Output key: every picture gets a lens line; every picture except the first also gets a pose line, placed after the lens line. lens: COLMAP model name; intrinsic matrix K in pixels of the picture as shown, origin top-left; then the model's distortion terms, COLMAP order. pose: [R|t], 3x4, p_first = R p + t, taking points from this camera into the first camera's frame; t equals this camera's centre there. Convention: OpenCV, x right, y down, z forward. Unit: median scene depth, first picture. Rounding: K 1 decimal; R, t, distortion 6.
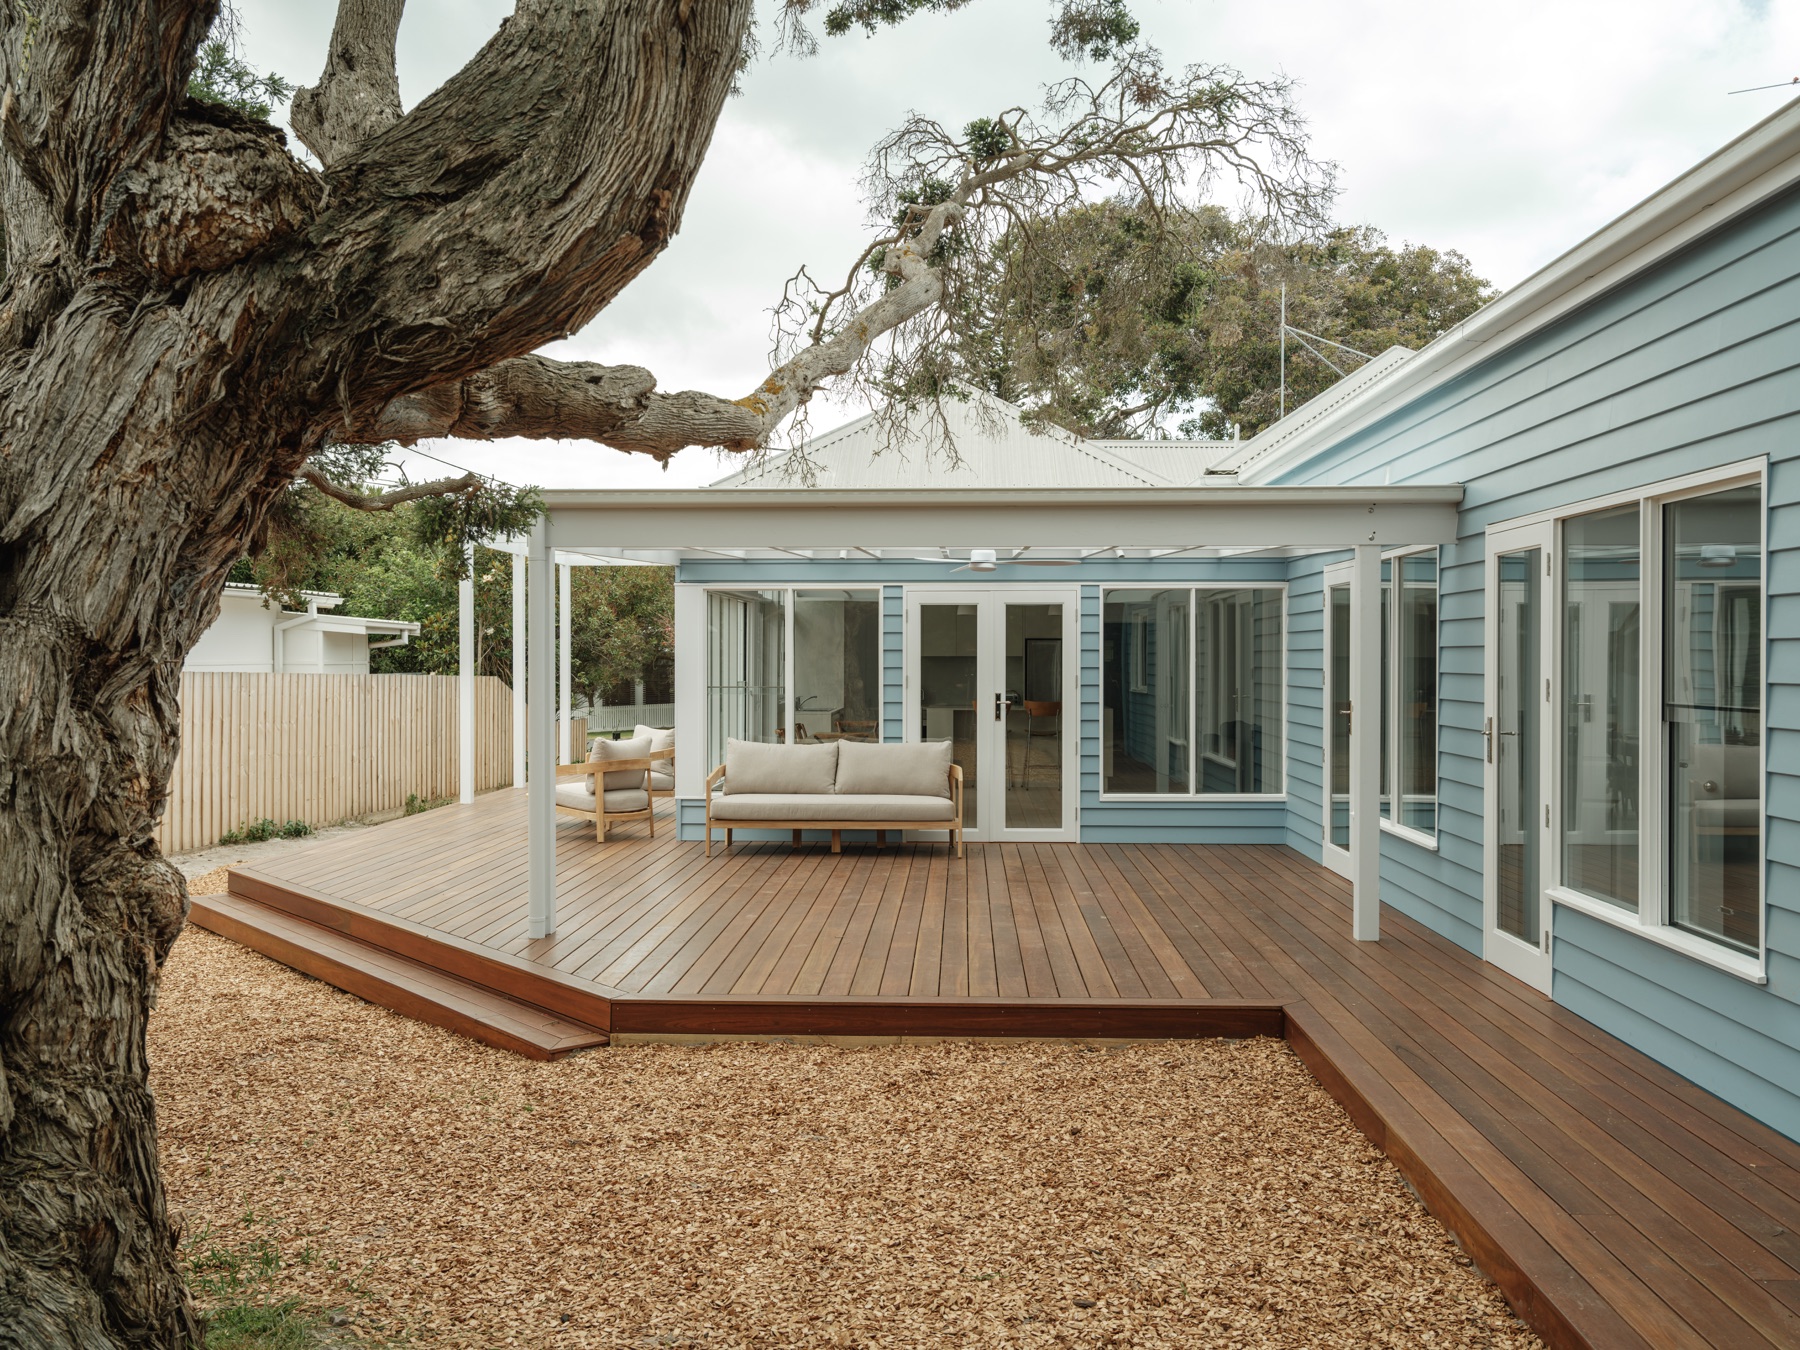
lens RADIAL K [[1463.6, 0, 900.9], [0, 1463.6, 669.5], [0, 0, 1]] dist [-0.004191, -0.000152]
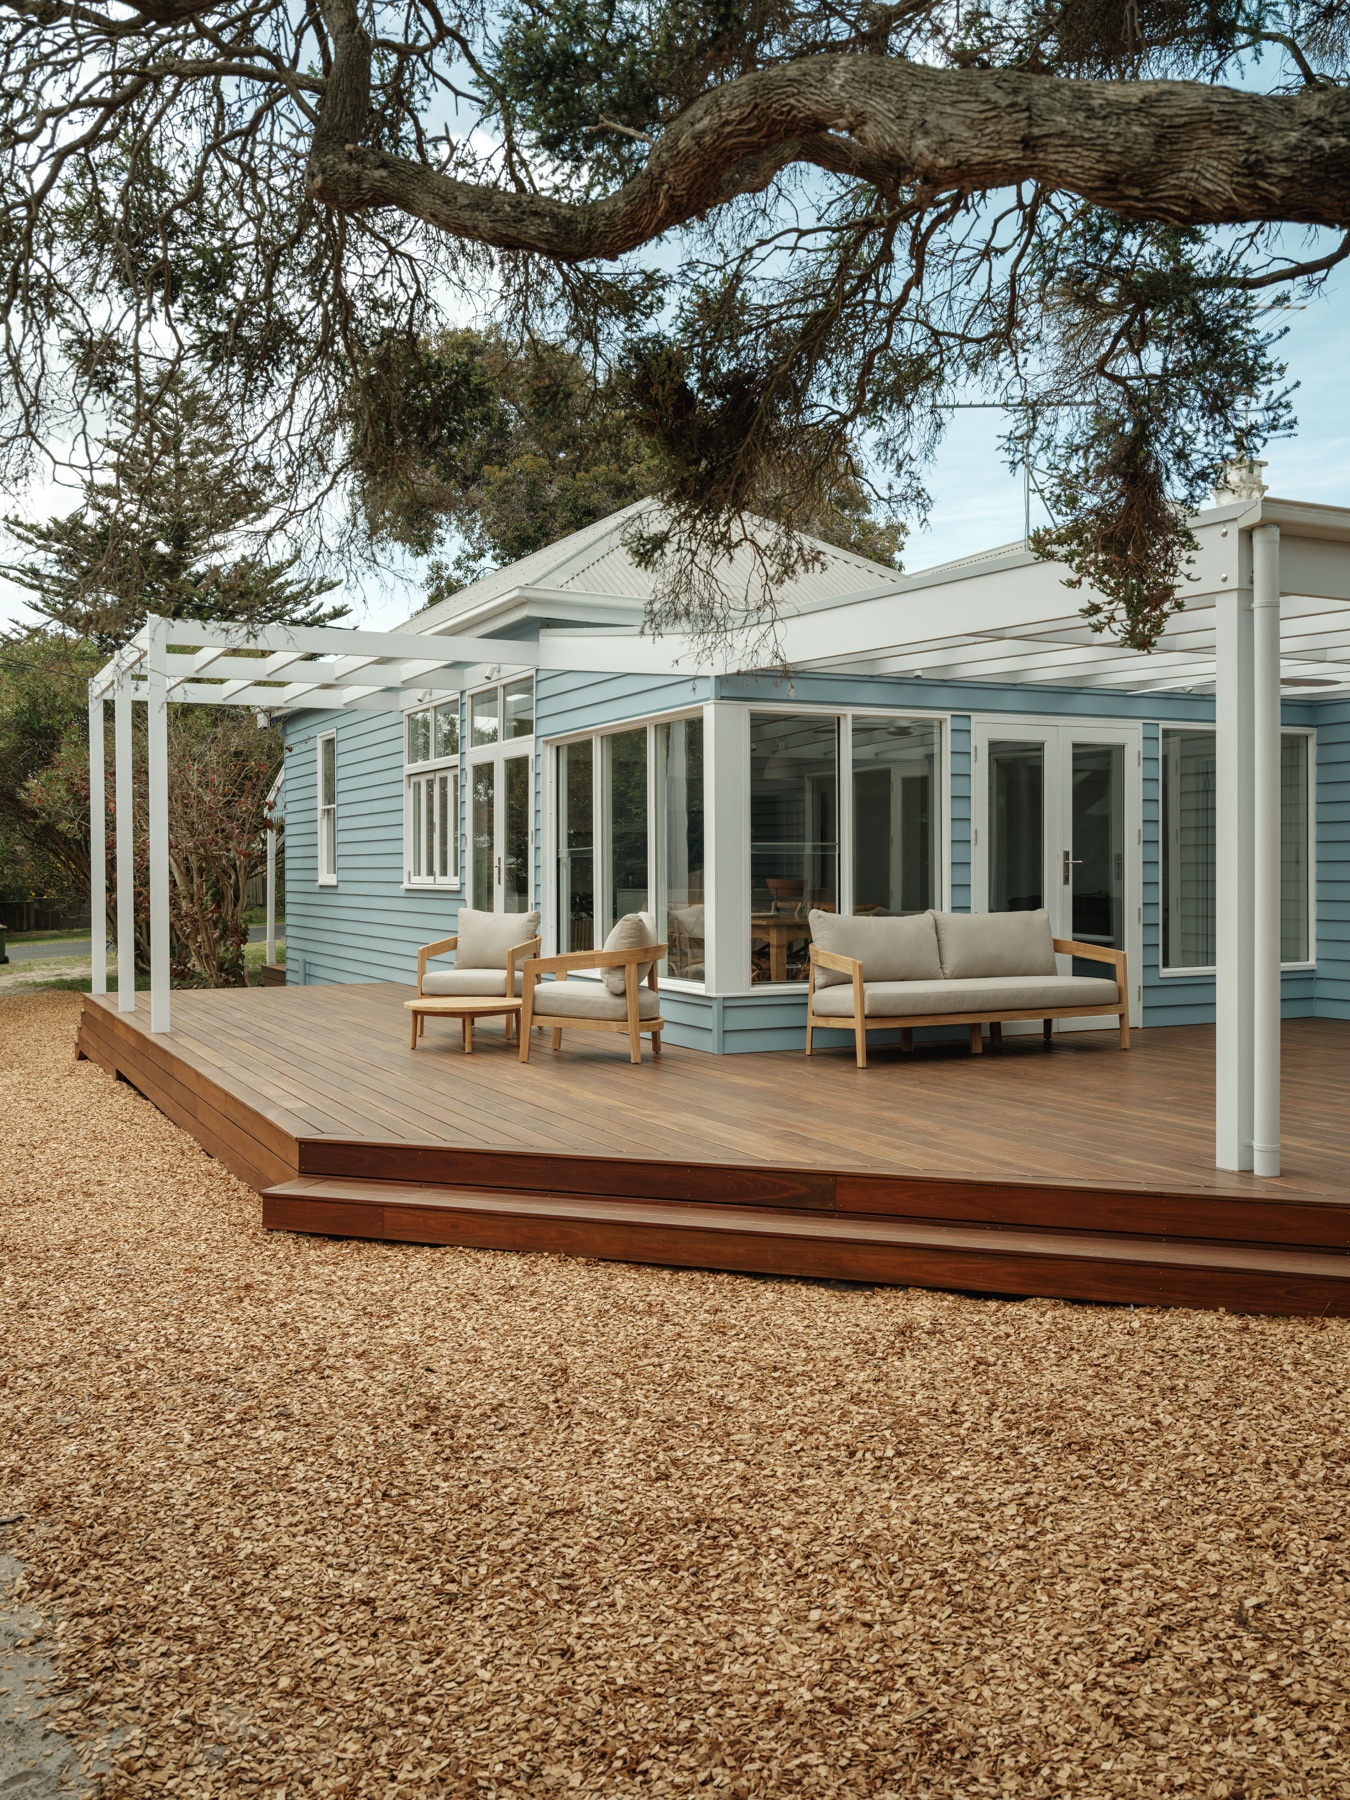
lens RADIAL K [[1595.3, 0, 674.0], [0, 1595.3, 894.3], [0, 0, 1]] dist [0.007385, 0.000988]
pose [[0.881041, -0.014898, 0.472805, -0.553810], [0.013109, 0.999889, 0.007079, 0.031458], [-0.472858, -0.000038, 0.881139, 0.312277]]
